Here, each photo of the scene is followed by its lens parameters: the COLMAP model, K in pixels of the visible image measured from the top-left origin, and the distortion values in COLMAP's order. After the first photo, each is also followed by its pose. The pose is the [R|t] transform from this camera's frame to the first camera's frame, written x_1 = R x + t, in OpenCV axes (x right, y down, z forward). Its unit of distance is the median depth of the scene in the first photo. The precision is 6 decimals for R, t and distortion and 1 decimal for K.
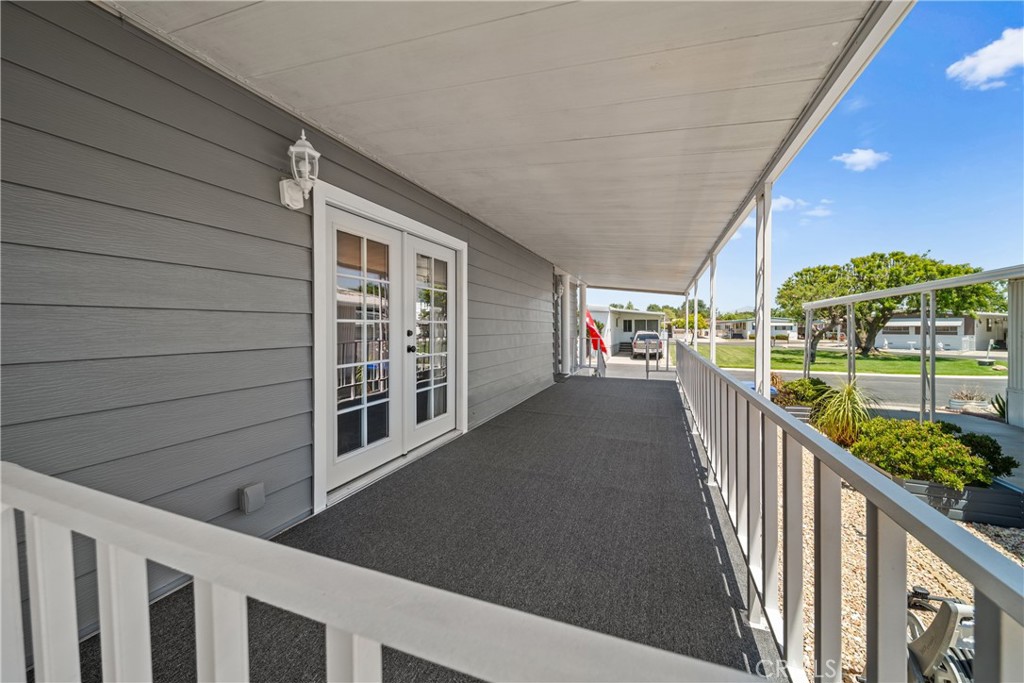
lens RADIAL K [[364.2, 0, 509.6], [0, 364.2, 342.8], [0, 0, 1]] dist [-0.001881, -0.000321]
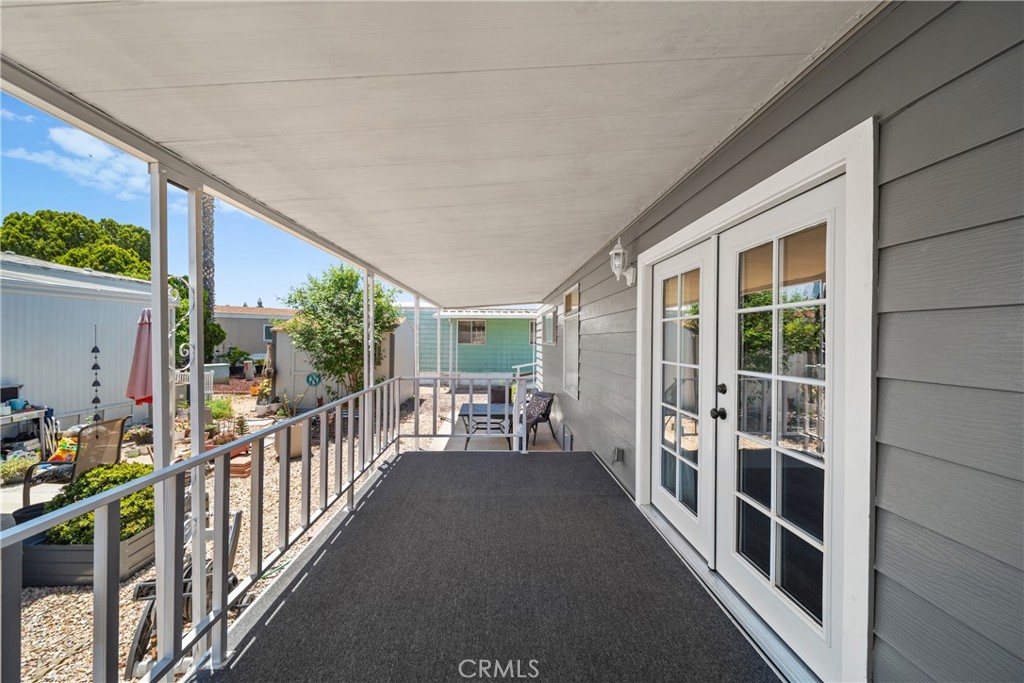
lens RADIAL K [[364.2, 0, 509.6], [0, 364.2, 342.8], [0, 0, 1]] dist [-0.001881, -0.000321]
pose [[-0.914241, -0.002671, -0.405162, 0.037617], [-0.021672, 0.998869, 0.042316, -0.014385], [0.404591, 0.047468, -0.913265, 0.170853]]
